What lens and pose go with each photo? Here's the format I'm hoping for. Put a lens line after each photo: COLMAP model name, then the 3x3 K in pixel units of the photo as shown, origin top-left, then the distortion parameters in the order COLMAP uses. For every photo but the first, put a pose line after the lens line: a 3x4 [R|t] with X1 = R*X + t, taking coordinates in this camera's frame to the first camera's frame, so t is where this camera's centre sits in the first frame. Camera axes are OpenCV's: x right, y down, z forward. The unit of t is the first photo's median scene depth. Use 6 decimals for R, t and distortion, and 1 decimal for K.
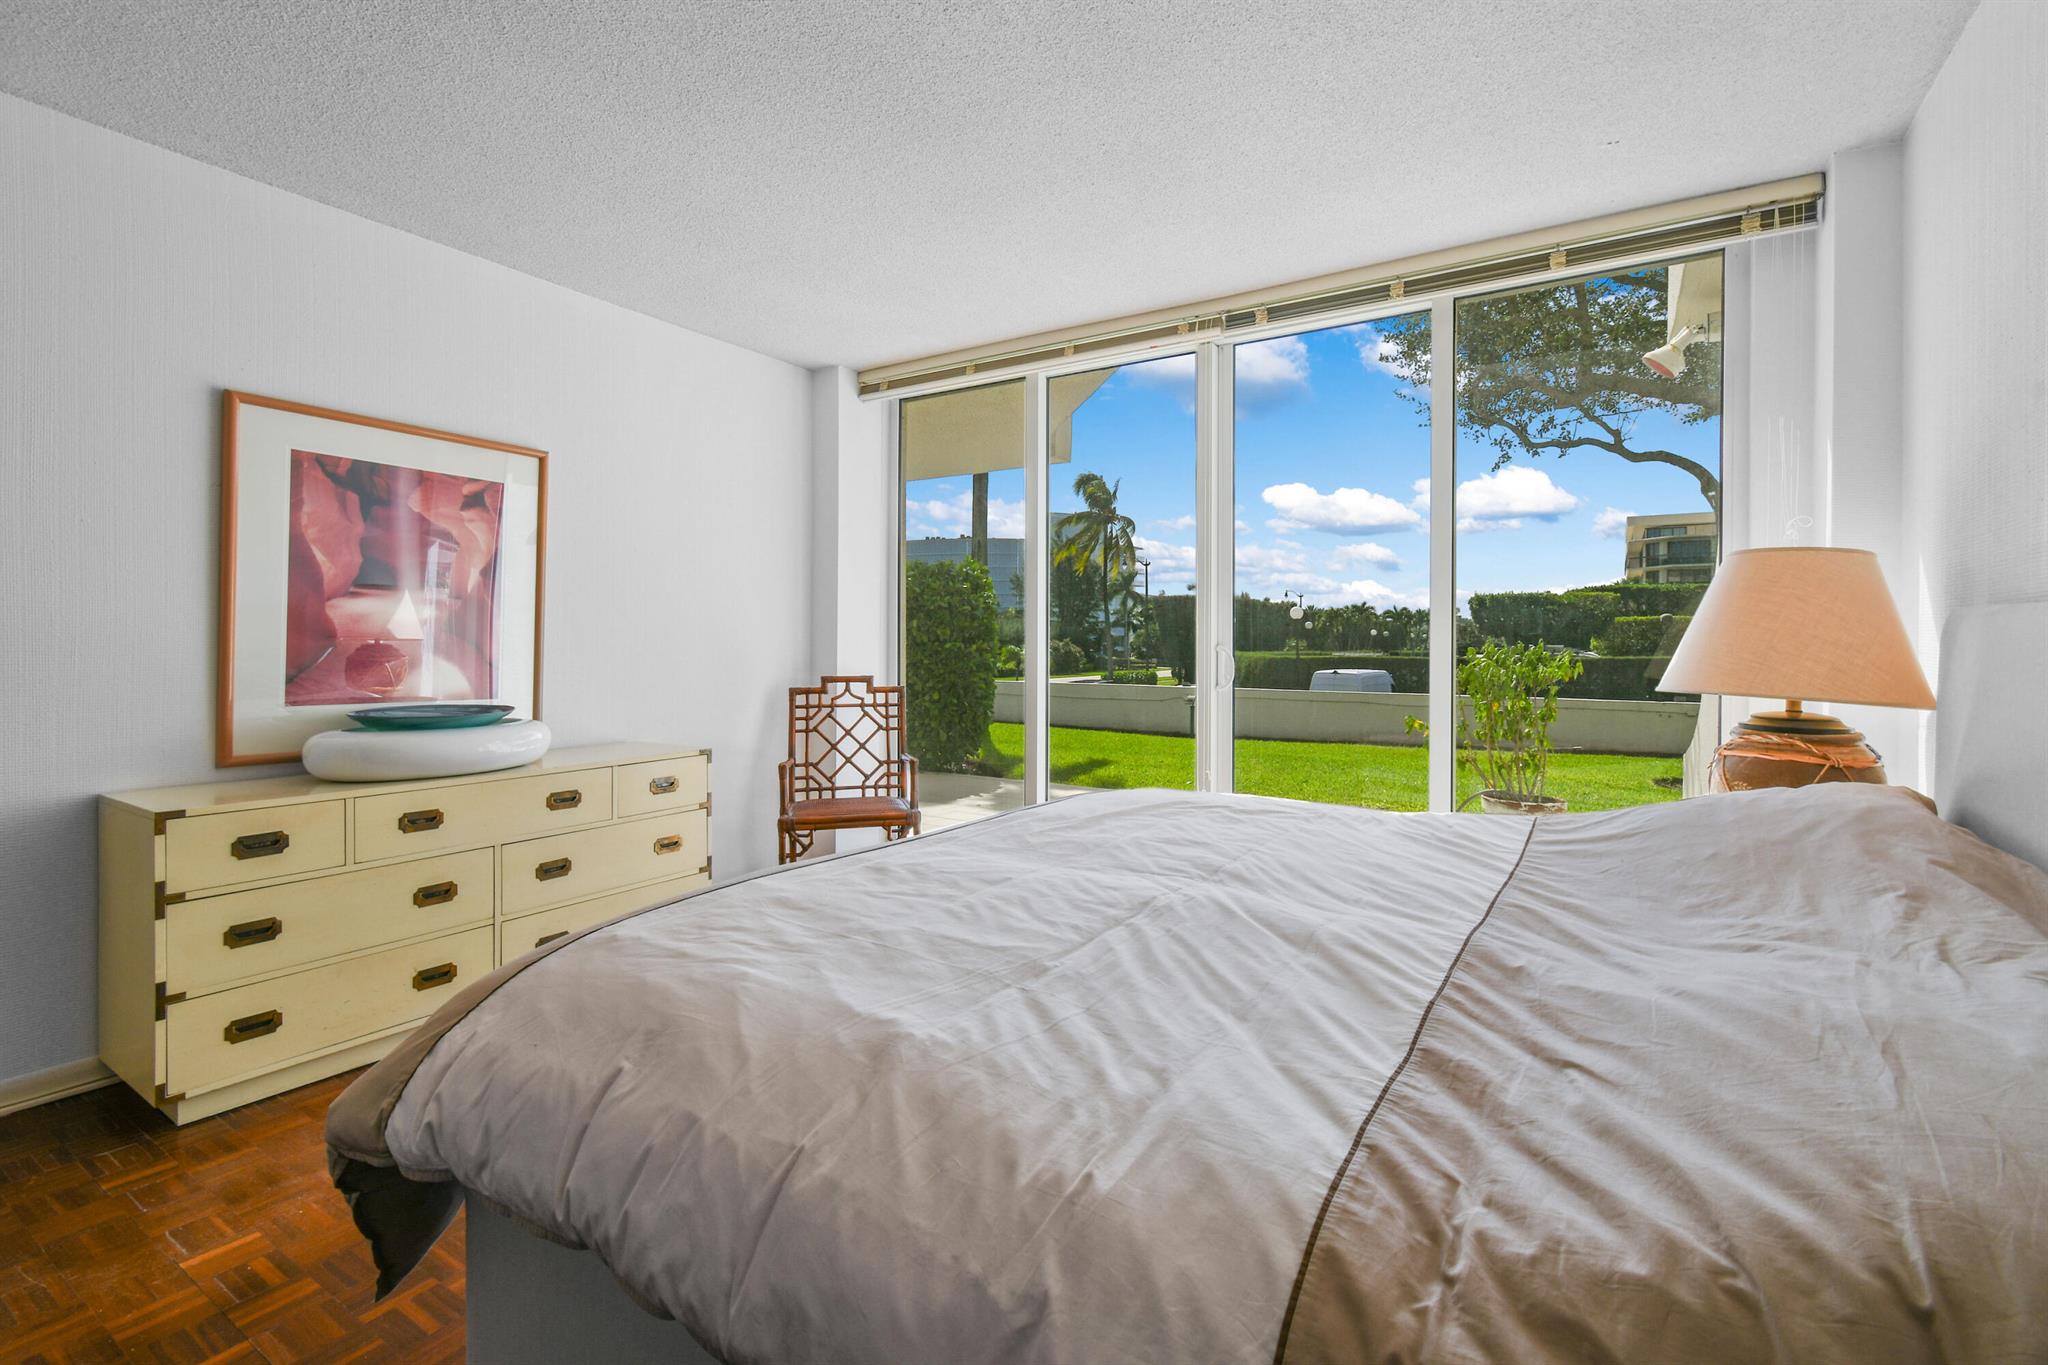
lens RADIAL K [[914.0, 0, 1038.8], [0, 914.0, 639.9], [0, 0, 1]] dist [0.001924, -0.000180]
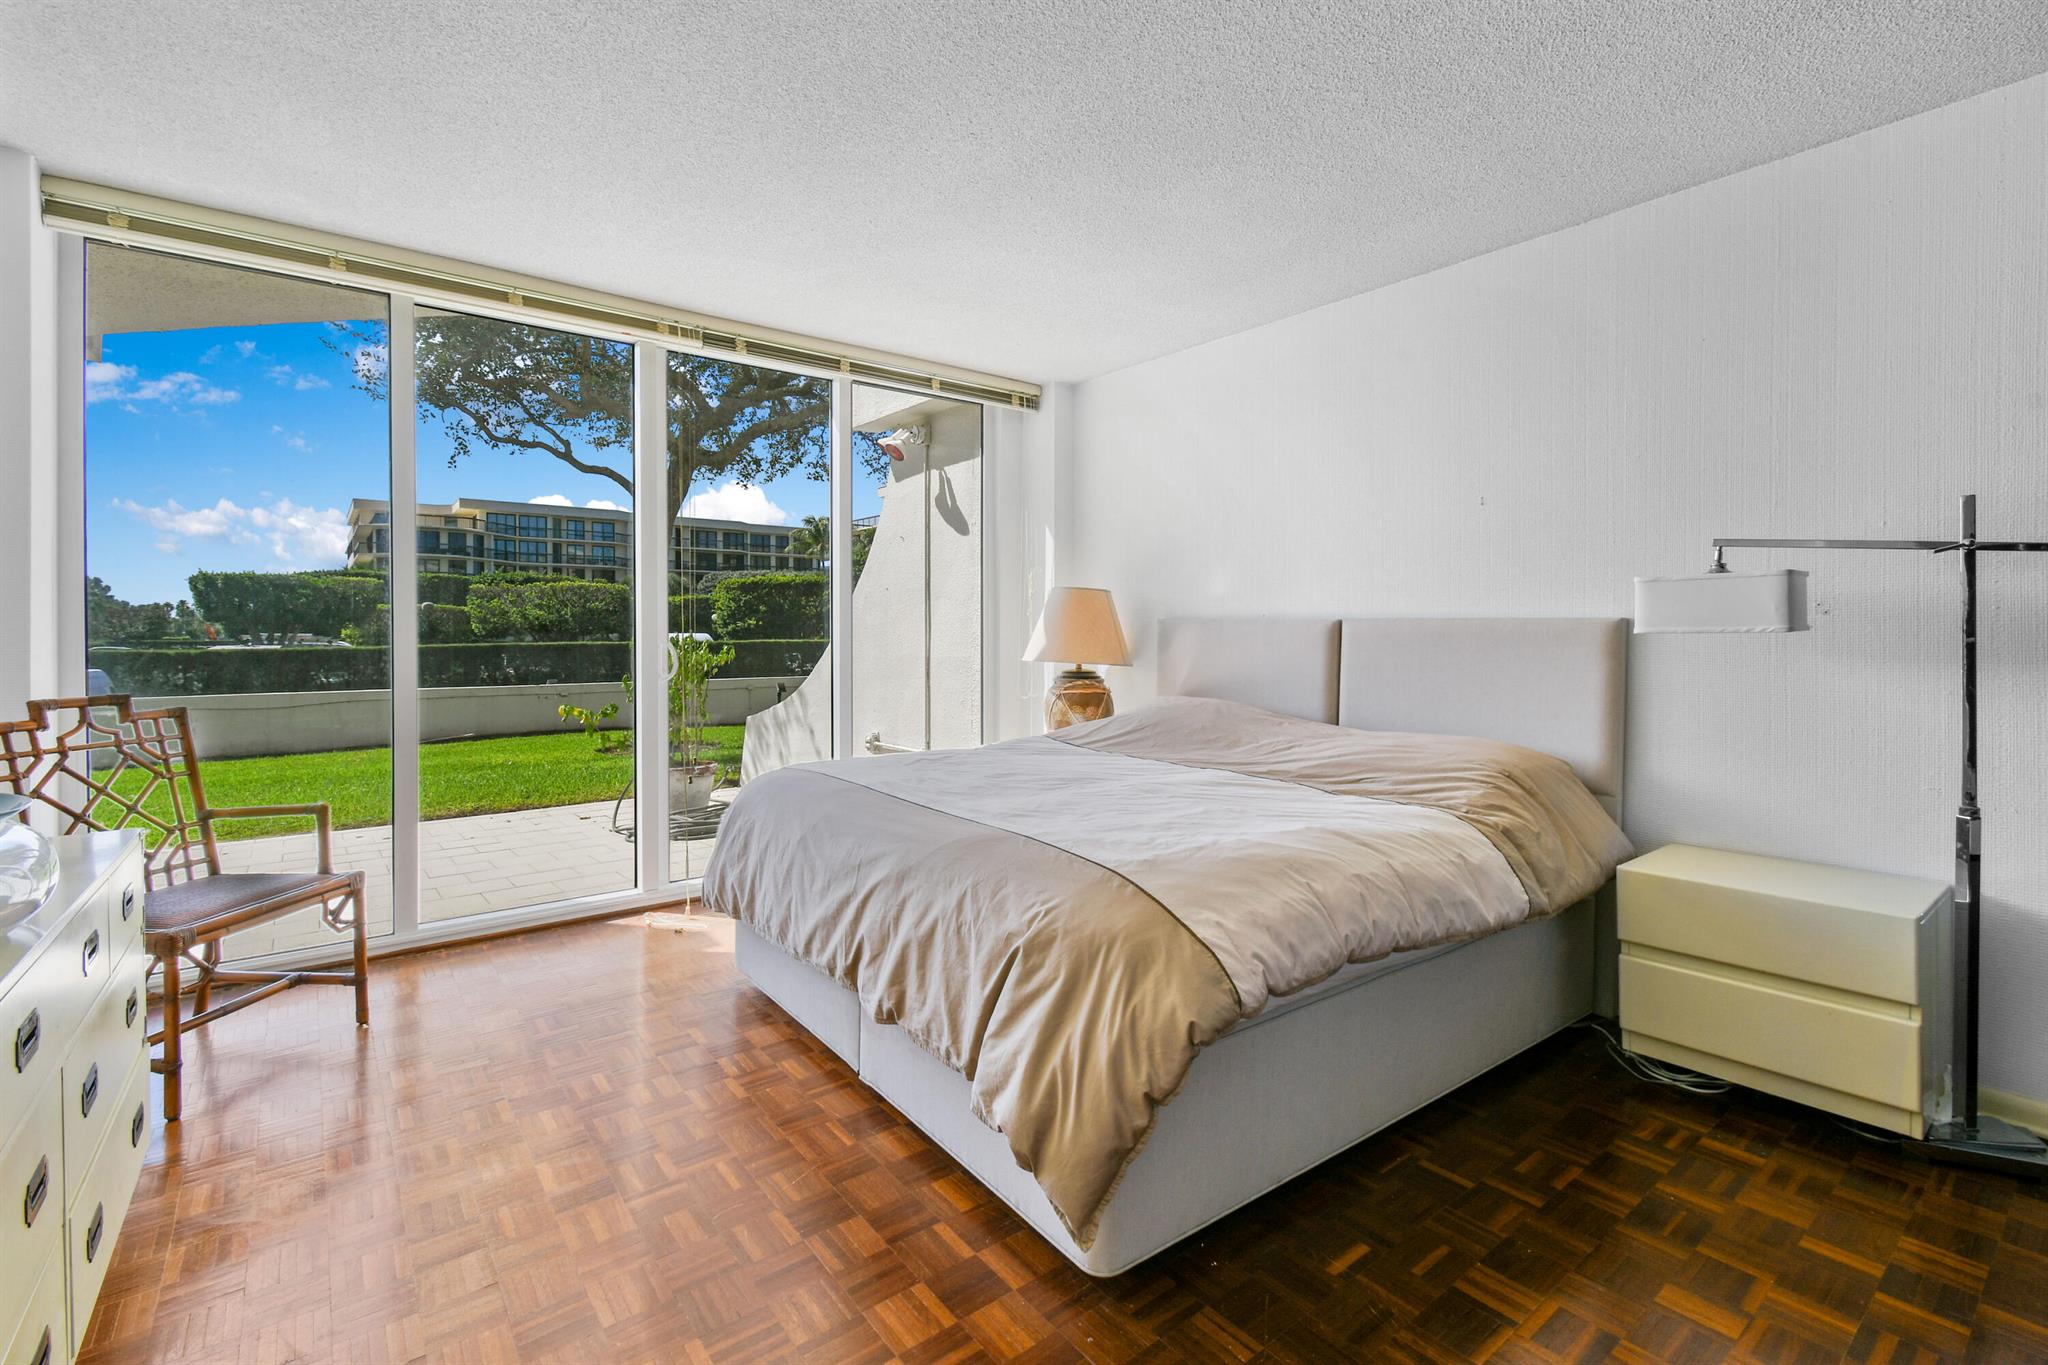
lens RADIAL K [[914.0, 0, 1038.8], [0, 914.0, 639.9], [0, 0, 1]] dist [0.001924, -0.000180]
pose [[0.333515, -0.011964, 0.942669, -0.566355], [-0.000586, 0.999917, 0.012898, -0.005441], [-0.942745, -0.004854, 0.333480, 0.222977]]
